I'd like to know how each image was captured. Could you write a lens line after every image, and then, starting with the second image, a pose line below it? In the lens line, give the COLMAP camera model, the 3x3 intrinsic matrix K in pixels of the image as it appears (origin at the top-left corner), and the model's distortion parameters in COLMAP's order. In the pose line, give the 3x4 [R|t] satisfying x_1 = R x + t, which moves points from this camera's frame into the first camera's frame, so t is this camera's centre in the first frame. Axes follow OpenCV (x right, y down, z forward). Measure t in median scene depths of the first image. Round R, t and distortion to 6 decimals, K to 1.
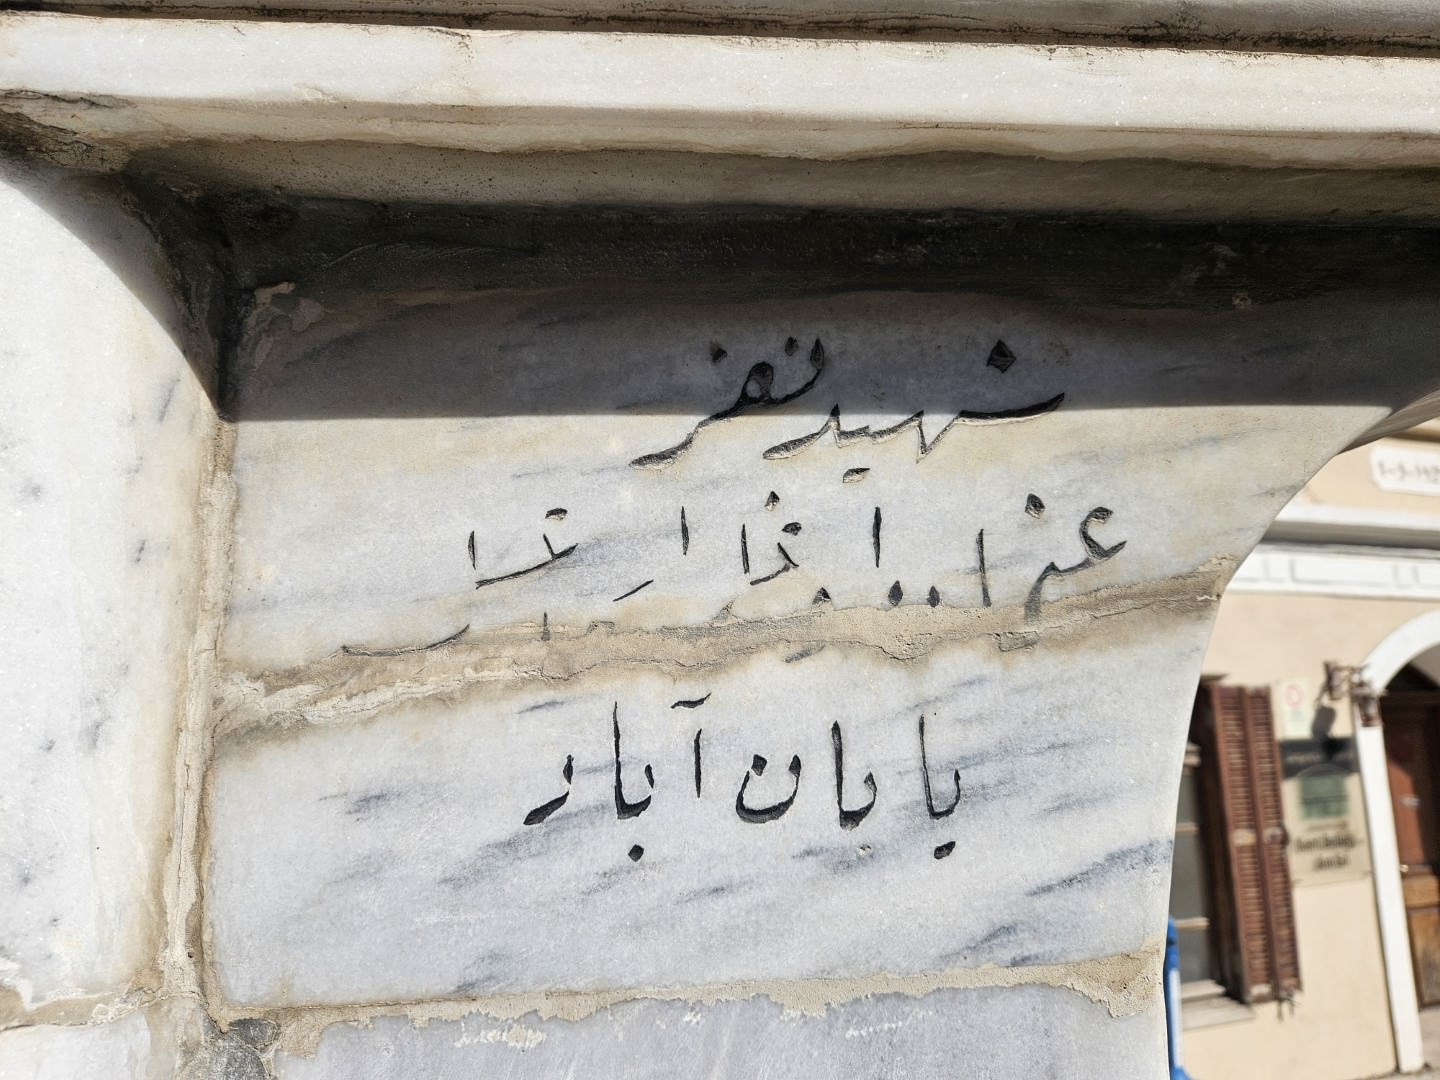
lens RADIAL K [[976.5, 0, 720.0], [0, 976.5, 540.0], [0, 0, 1]] dist [0.067210, -0.069128]
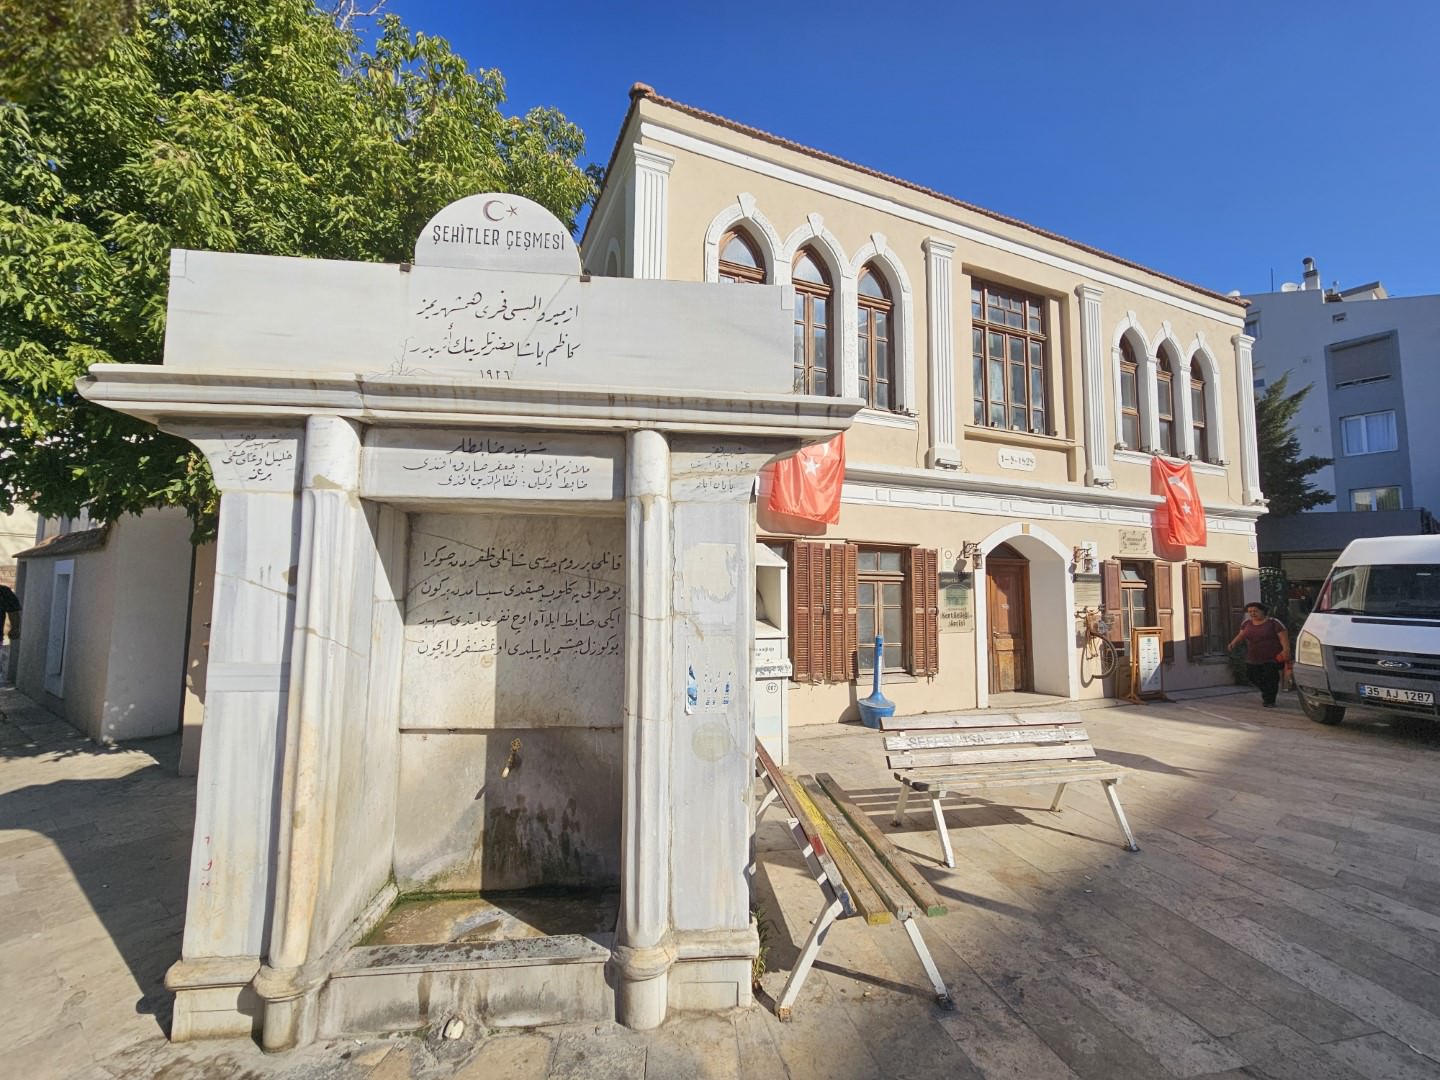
lens RADIAL K [[573.0, 0, 713.2], [0, 573.0, 547.0], [0, 0, 1]] dist [0.001079, 0.000050]
pose [[0.999193, 0.033923, 0.021518, -0.006817], [-0.036046, 0.993554, 0.107476, 0.014469], [-0.017733, -0.108165, 0.993975, -0.351260]]
